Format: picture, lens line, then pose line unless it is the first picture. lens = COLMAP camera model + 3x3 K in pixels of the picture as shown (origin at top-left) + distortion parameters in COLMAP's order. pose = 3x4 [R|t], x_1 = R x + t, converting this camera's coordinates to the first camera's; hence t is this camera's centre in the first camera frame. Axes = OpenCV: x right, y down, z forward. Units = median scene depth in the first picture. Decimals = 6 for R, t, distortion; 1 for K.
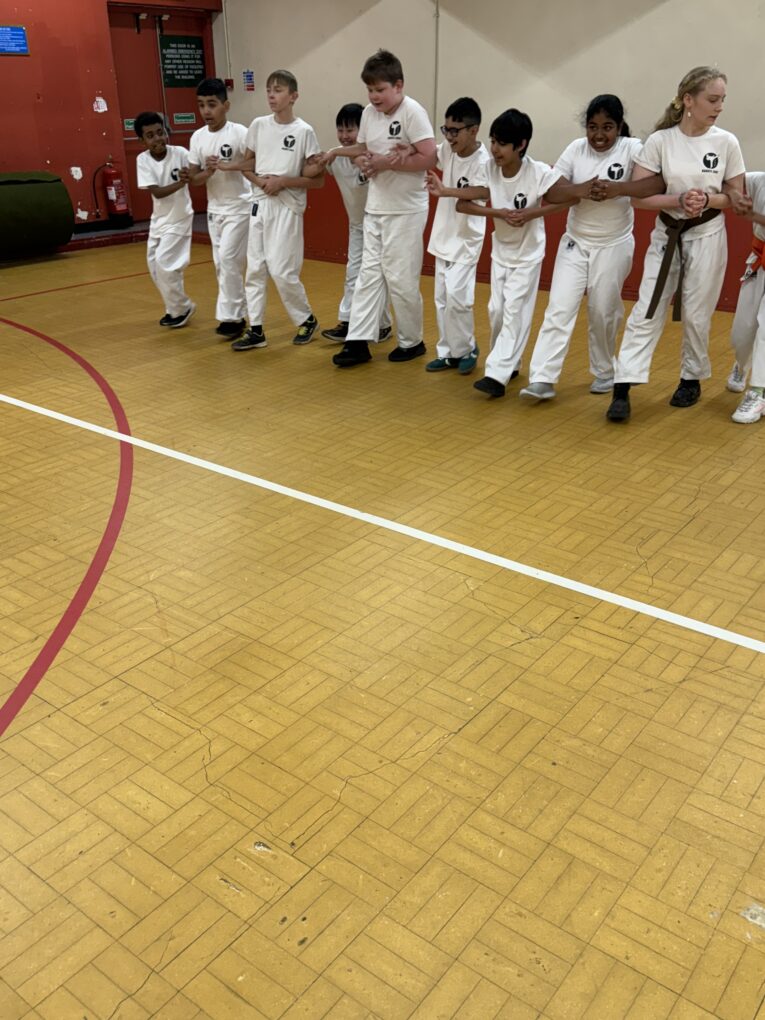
lens RADIAL K [[915.1, 0, 350.0], [0, 915.1, 511.4], [0, 0, 1]] dist [0.118081, -0.227783]
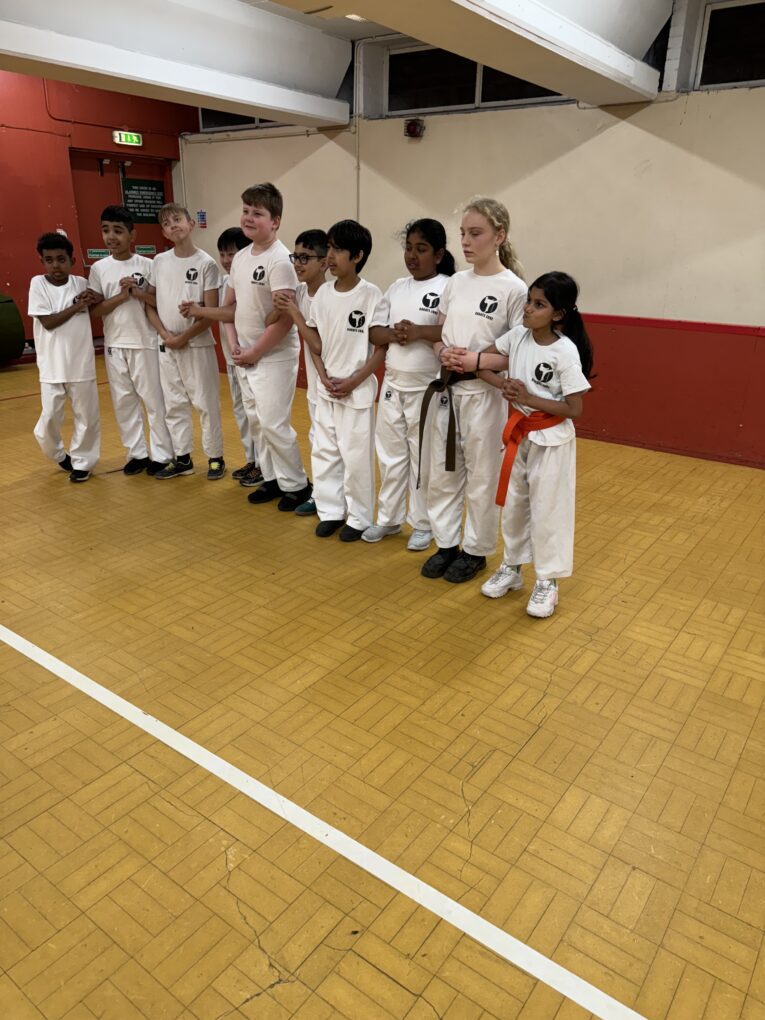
lens RADIAL K [[718.4, 0, 382.5], [0, 718.4, 510.0], [0, 0, 1]] dist [0.045093, -0.116833]
pose [[0.998347, 0.012375, 0.056131, 0.154546], [-0.008800, 0.997944, -0.063483, -0.117518], [-0.056801, 0.062884, 0.996403, 0.281052]]
